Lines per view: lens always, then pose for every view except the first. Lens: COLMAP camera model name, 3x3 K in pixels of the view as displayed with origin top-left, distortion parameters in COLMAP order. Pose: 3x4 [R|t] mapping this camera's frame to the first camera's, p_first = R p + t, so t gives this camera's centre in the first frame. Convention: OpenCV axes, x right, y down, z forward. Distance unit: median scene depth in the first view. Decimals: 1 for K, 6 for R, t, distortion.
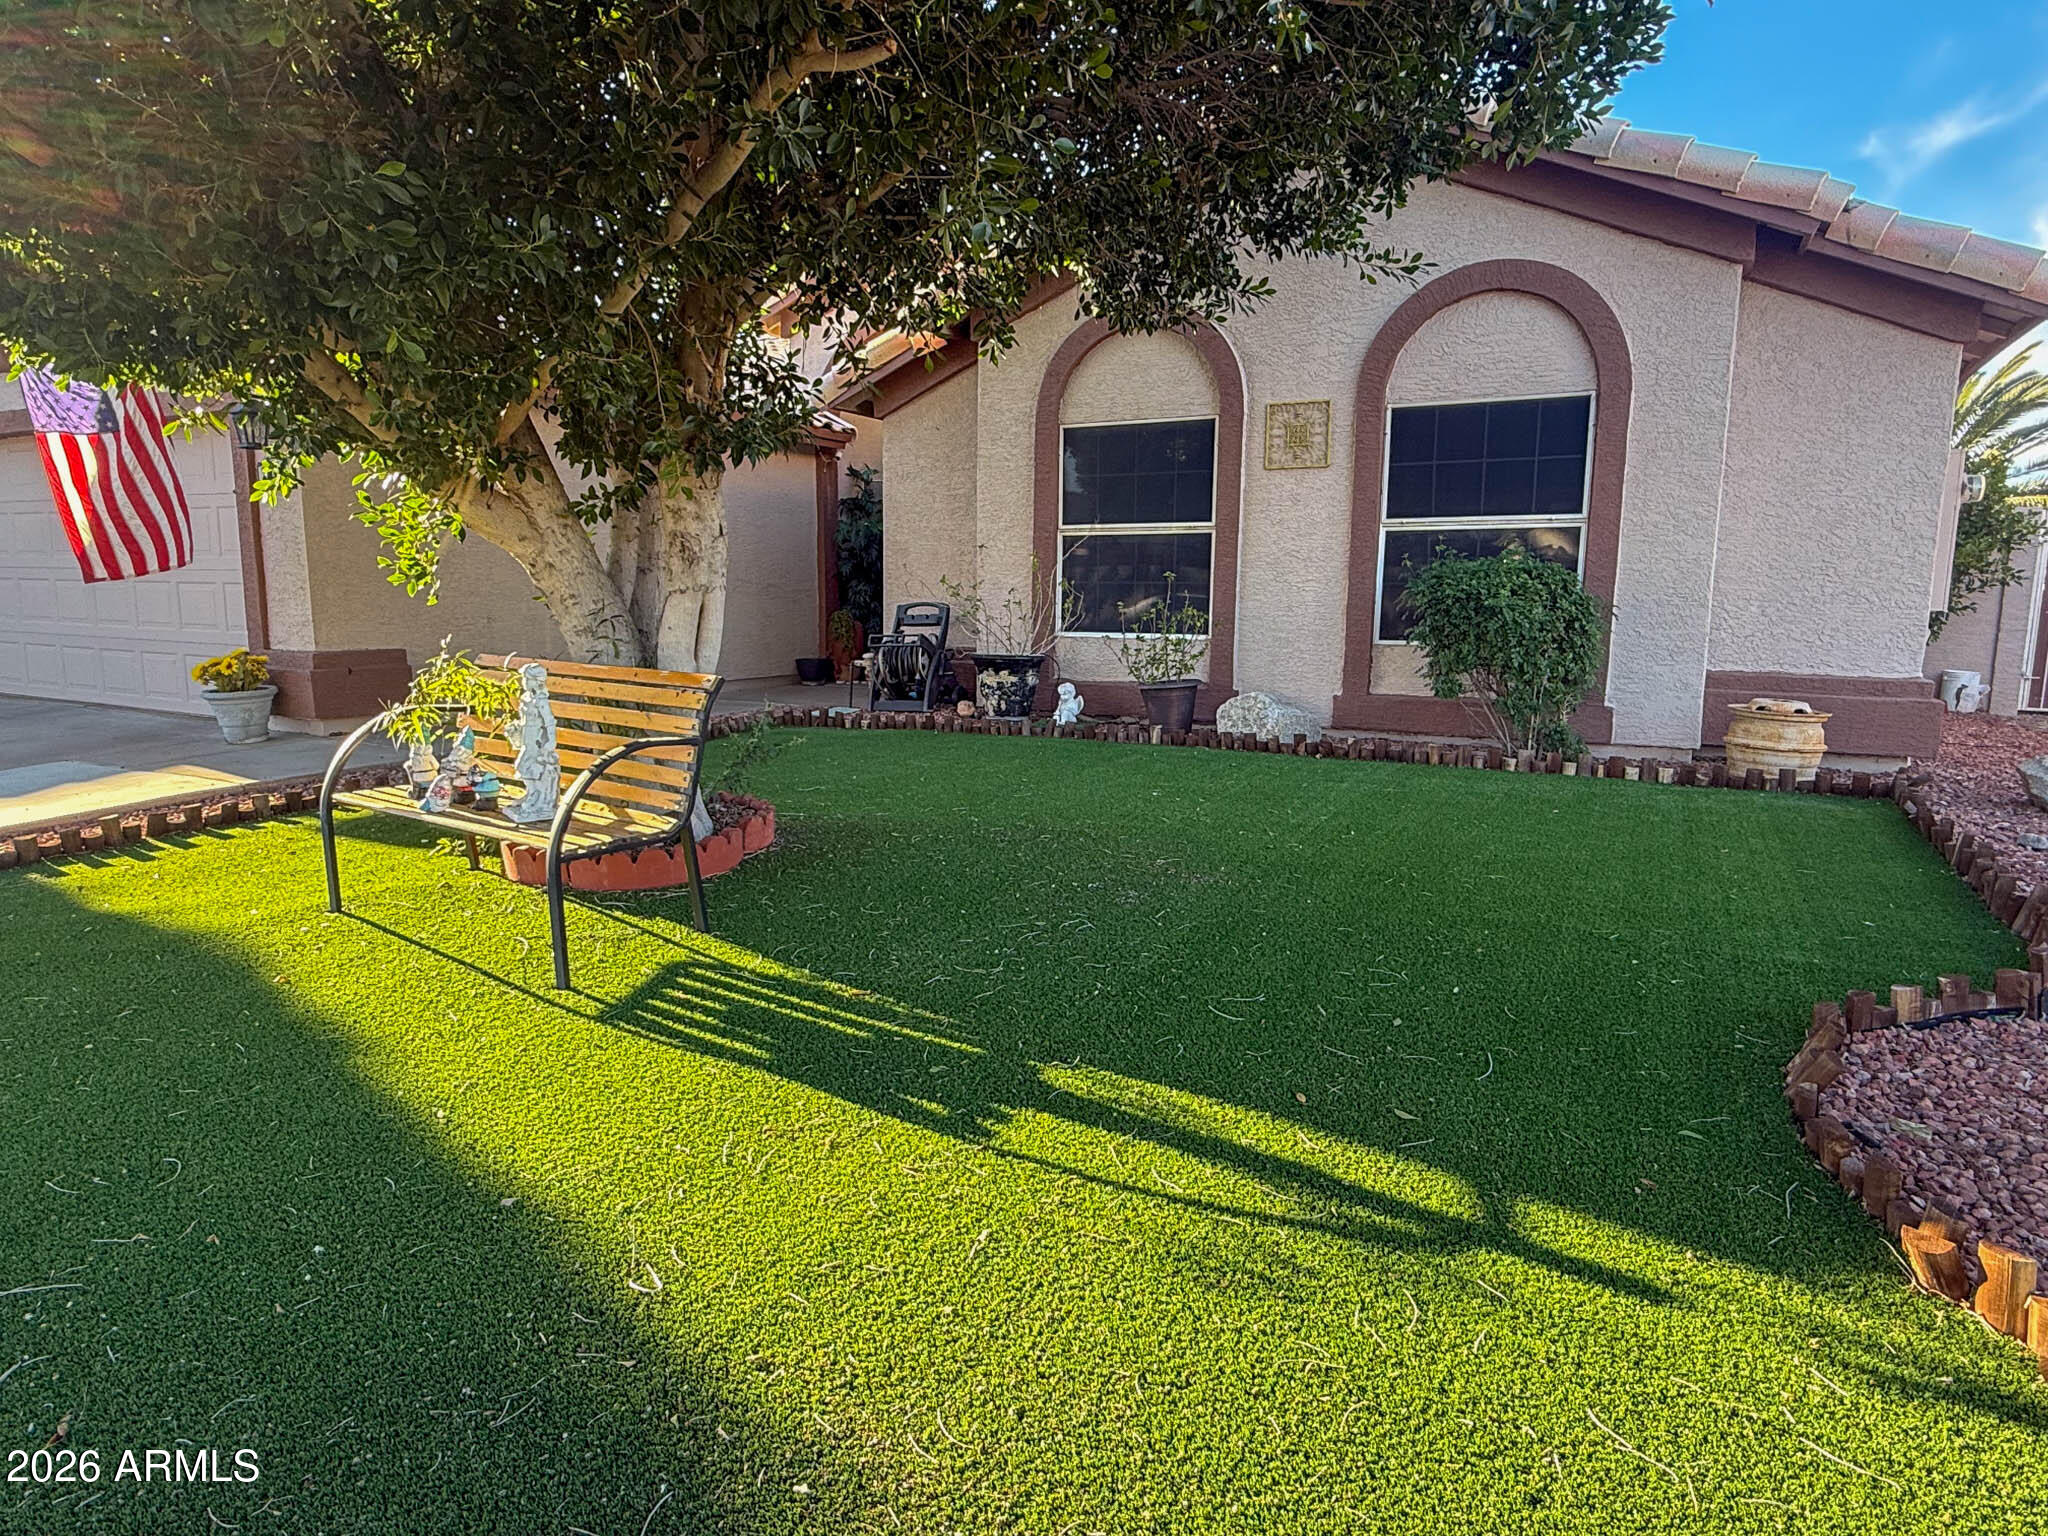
lens RADIAL K [[1210.6, 0, 1024.0], [0, 1210.6, 768.0], [0, 0, 1]] dist [0.000449, -0.000195]
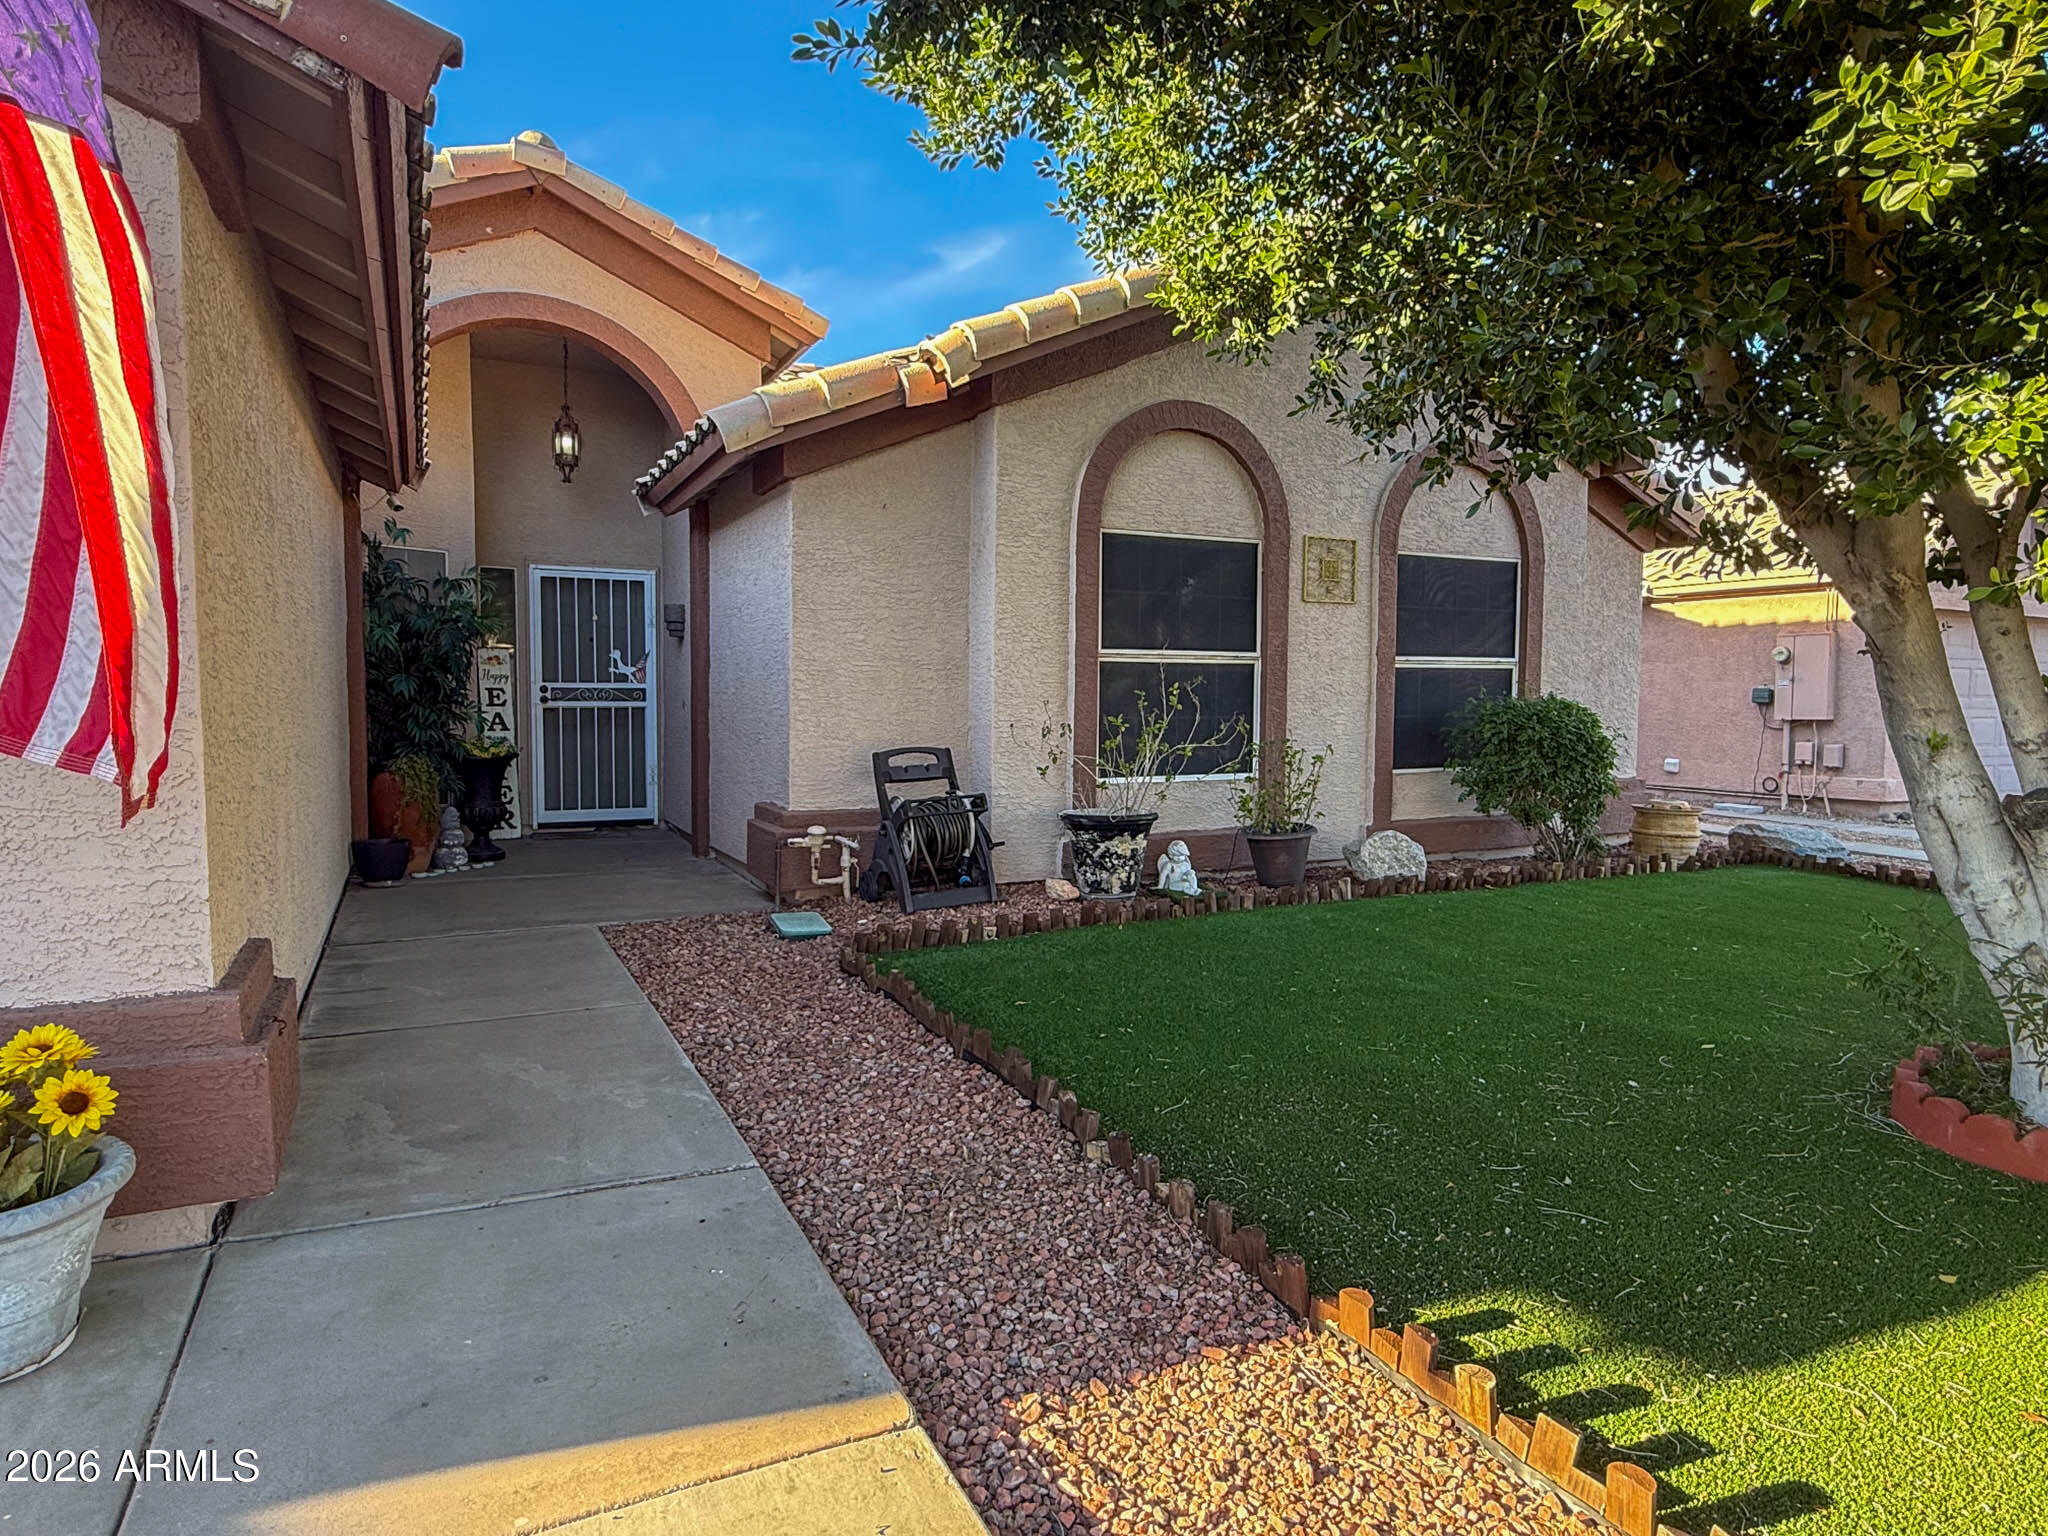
lens RADIAL K [[1210.6, 0, 1024.0], [0, 1210.6, 768.0], [0, 0, 1]] dist [0.000449, -0.000195]
pose [[0.579551, -0.058983, 0.812799, -0.714149], [0.114081, 0.993428, -0.009251, -0.127531], [-0.806912, 0.098086, 0.582471, 0.614322]]
